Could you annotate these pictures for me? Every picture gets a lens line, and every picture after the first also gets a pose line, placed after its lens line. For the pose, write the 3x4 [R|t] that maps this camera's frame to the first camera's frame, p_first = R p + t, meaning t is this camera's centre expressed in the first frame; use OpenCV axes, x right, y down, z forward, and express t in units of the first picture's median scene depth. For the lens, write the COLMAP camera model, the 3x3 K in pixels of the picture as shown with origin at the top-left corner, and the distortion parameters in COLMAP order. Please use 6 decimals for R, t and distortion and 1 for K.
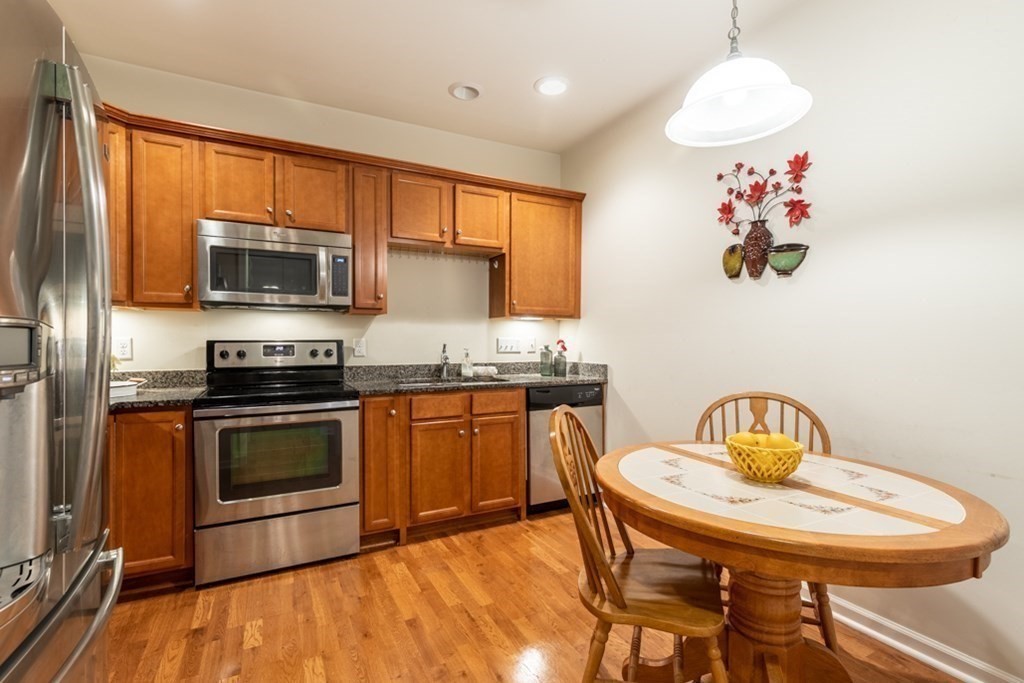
lens RADIAL K [[471.5, 0, 512.0], [0, 471.5, 341.5], [0, 0, 1]] dist [0.002782, 0.000211]
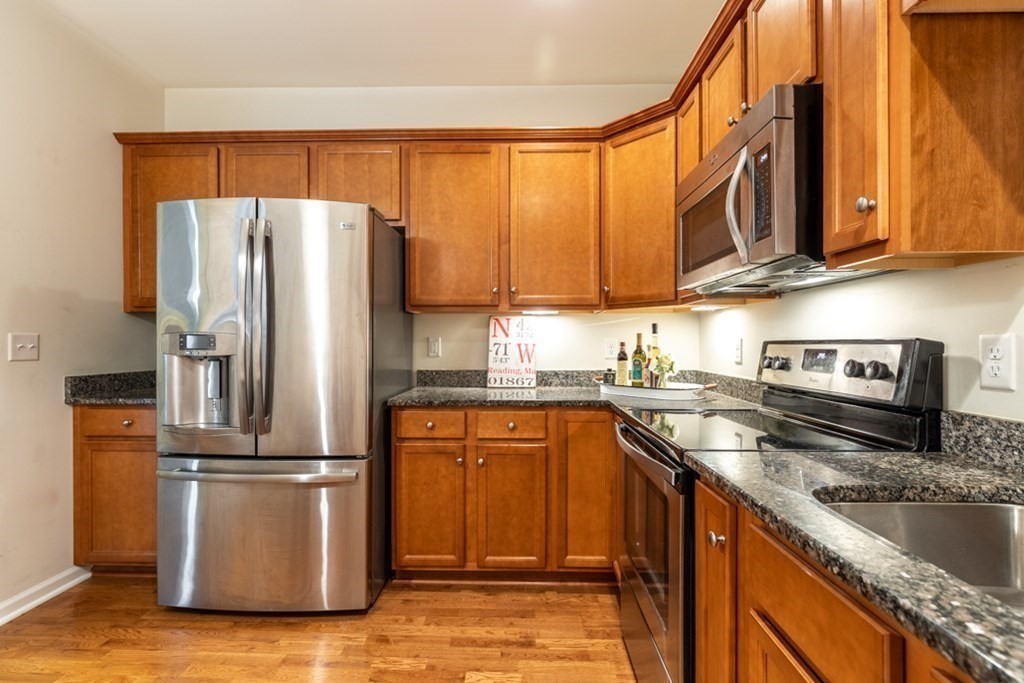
lens RADIAL K [[471.5, 0, 512.0], [0, 471.5, 341.5], [0, 0, 1]] dist [0.002782, 0.000211]
pose [[-0.485182, -0.004469, -0.874402, 0.131212], [-0.001858, 0.999990, -0.004080, 0.001685], [0.874411, -0.000355, -0.485185, 0.961854]]
